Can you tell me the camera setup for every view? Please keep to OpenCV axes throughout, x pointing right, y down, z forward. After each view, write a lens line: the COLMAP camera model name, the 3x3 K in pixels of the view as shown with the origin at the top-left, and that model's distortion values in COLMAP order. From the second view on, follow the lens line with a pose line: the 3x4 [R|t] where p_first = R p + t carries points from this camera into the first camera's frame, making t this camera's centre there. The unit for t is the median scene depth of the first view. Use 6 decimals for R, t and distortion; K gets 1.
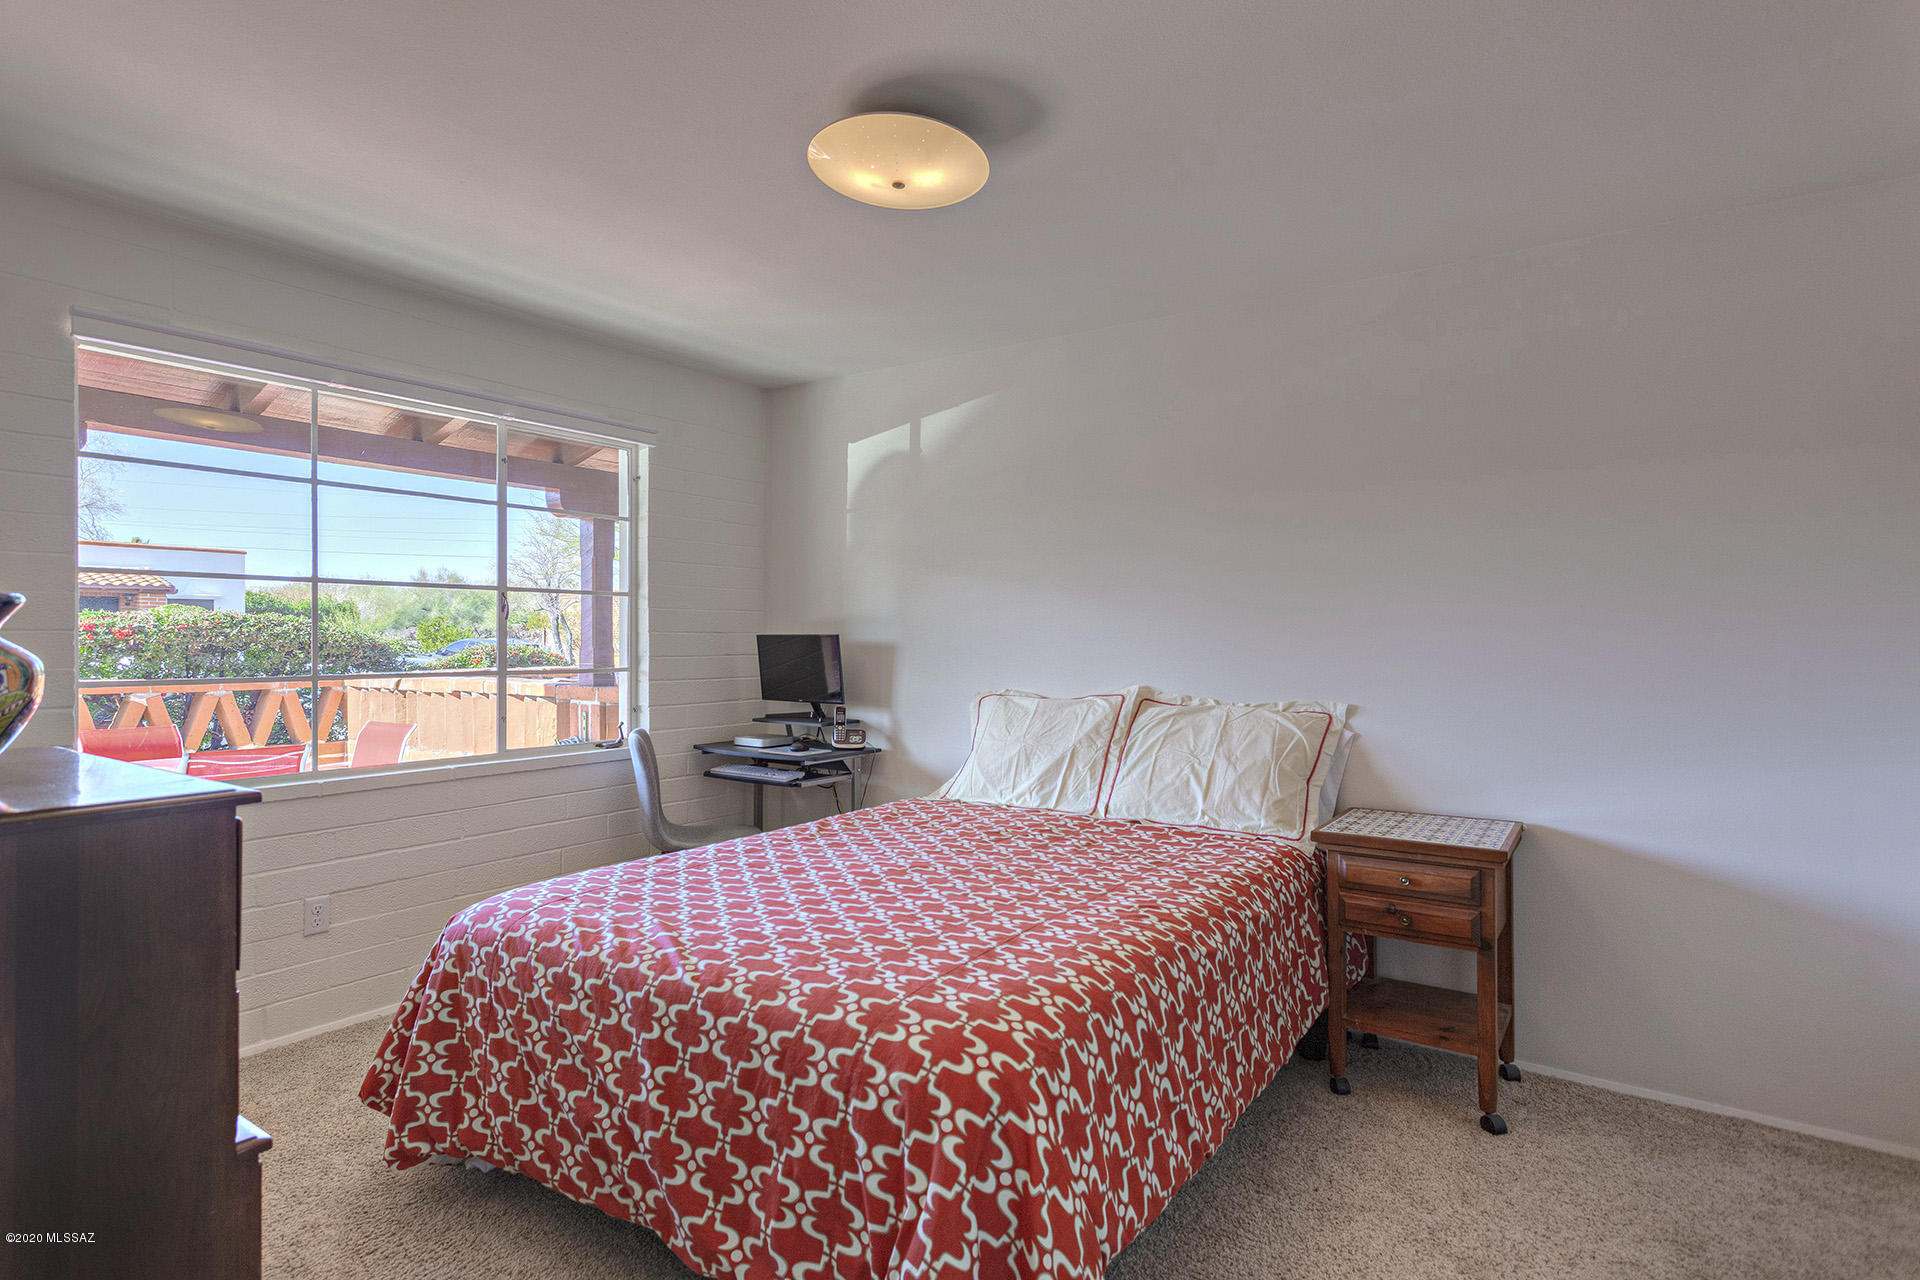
lens RADIAL K [[970.4, 0, 961.9], [0, 970.4, 642.9], [0, 0, 1]] dist [-0.011250, 0.001206]
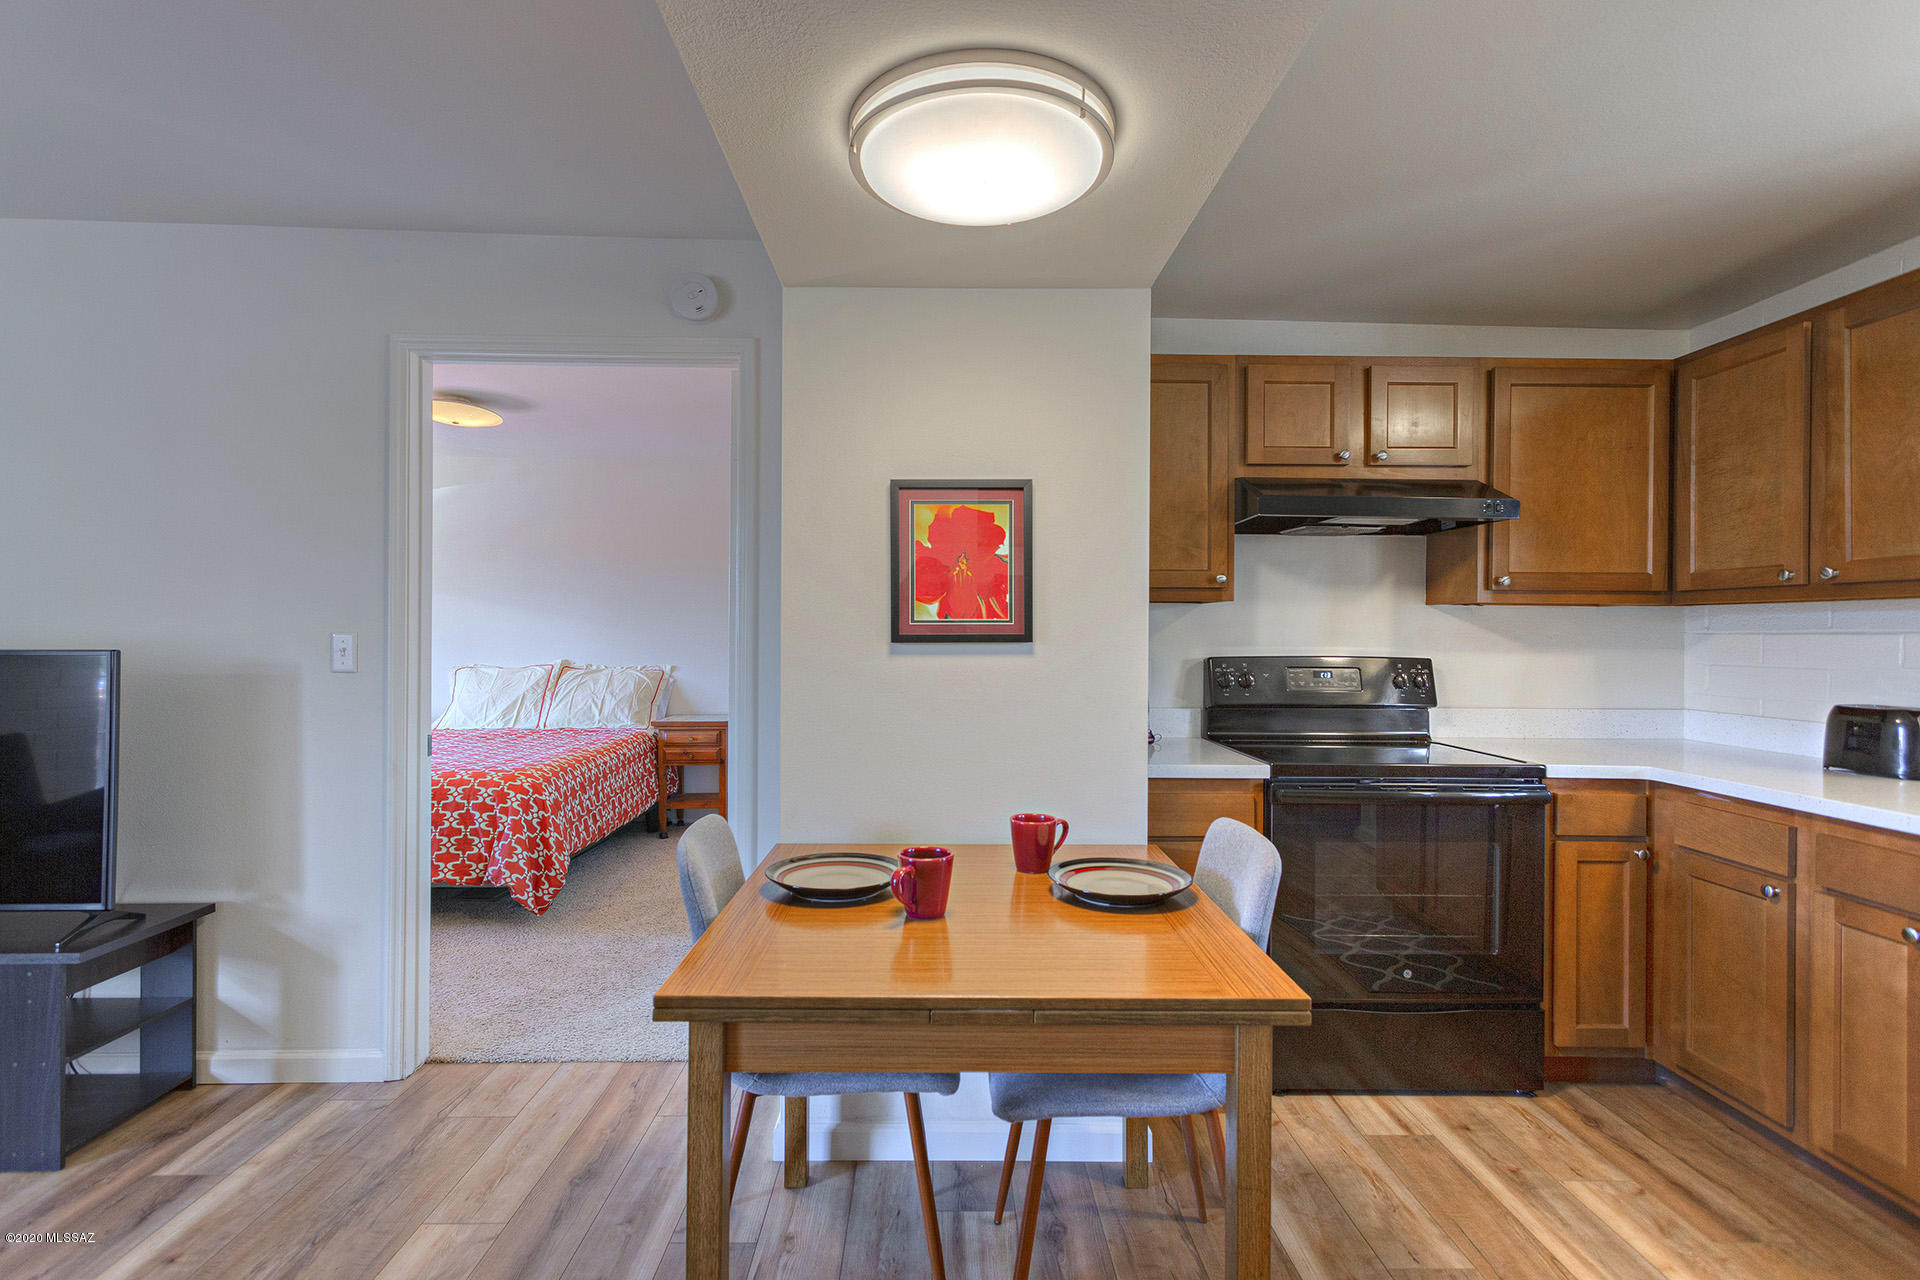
lens RADIAL K [[916.8, 0, 967.4], [0, 916.8, 634.8], [0, 0, 1]] dist [0.001631, 0.003792]
pose [[0.802451, 0.005192, 0.596696, -0.320189], [-0.003697, 0.999986, -0.003729, 0.001450], [-0.596707, 0.000786, 0.802459, -1.147670]]
